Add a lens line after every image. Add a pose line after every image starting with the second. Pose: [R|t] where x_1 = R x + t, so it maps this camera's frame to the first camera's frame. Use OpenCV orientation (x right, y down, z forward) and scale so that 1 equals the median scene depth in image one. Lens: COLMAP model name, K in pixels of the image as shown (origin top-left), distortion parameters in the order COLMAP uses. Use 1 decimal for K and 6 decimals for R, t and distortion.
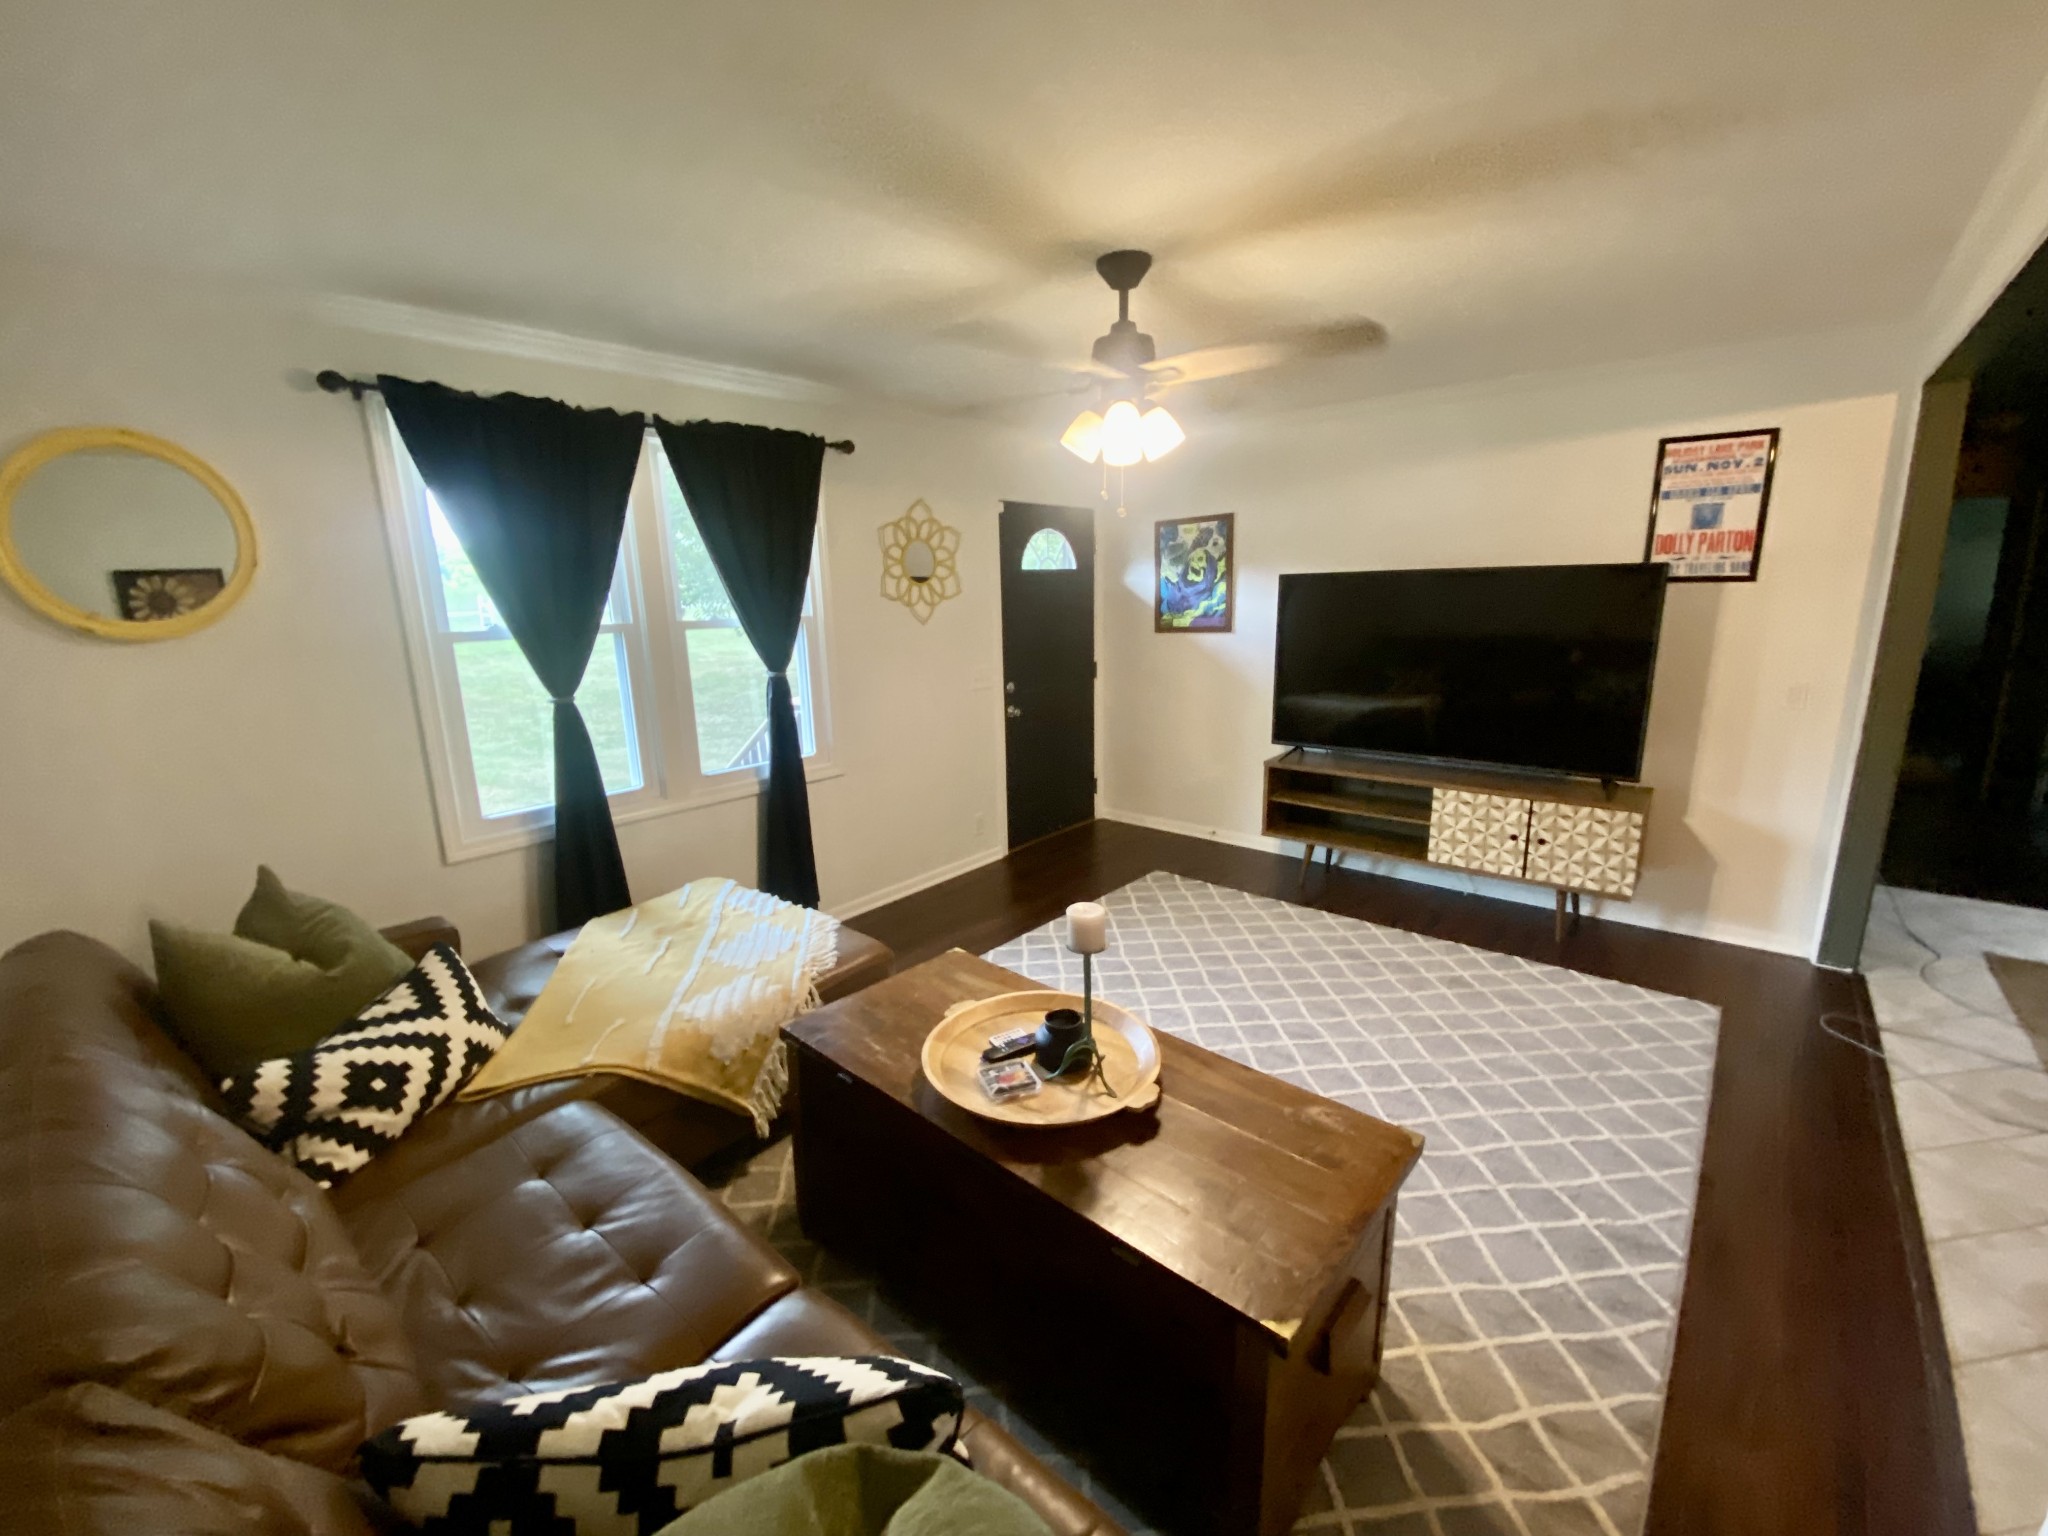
lens RADIAL K [[844.4, 0, 1024.0], [0, 844.4, 768.0], [0, 0, 1]] dist [-0.012976, 0.000039]
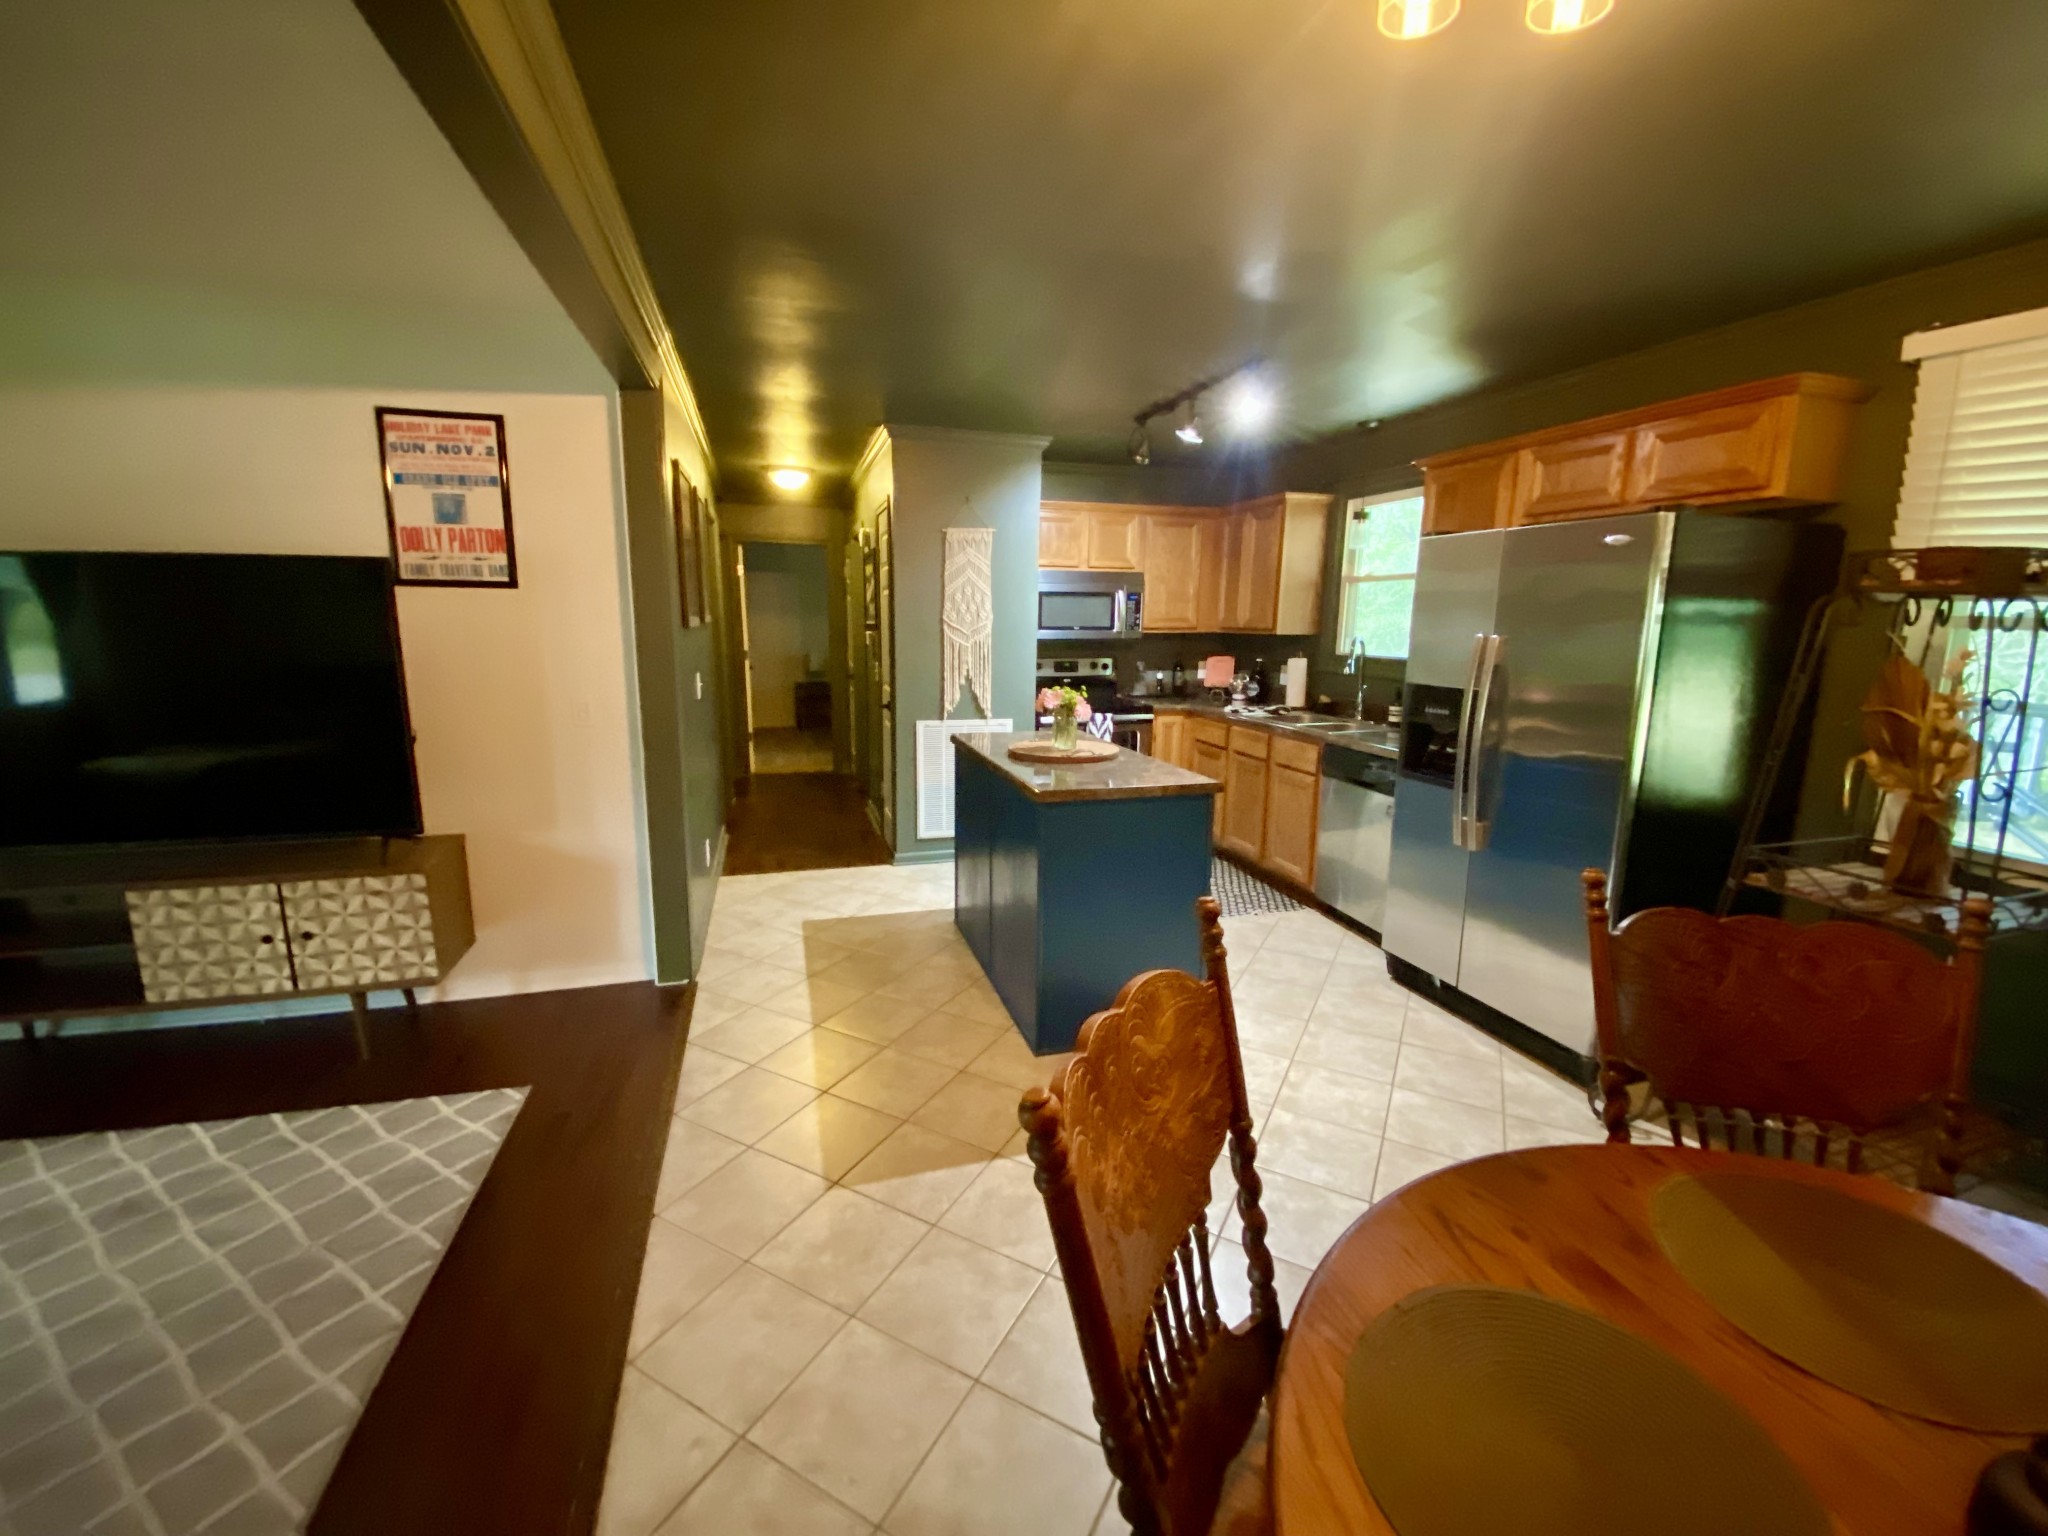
lens RADIAL K [[844.4, 0, 1024.0], [0, 844.4, 768.0], [0, 0, 1]] dist [-0.012976, 0.000039]
pose [[0.534339, -0.120141, 0.836689, 0.375123], [0.154523, 0.987051, 0.043048, 0.009654], [-0.831026, 0.106286, 0.545984, 0.082156]]
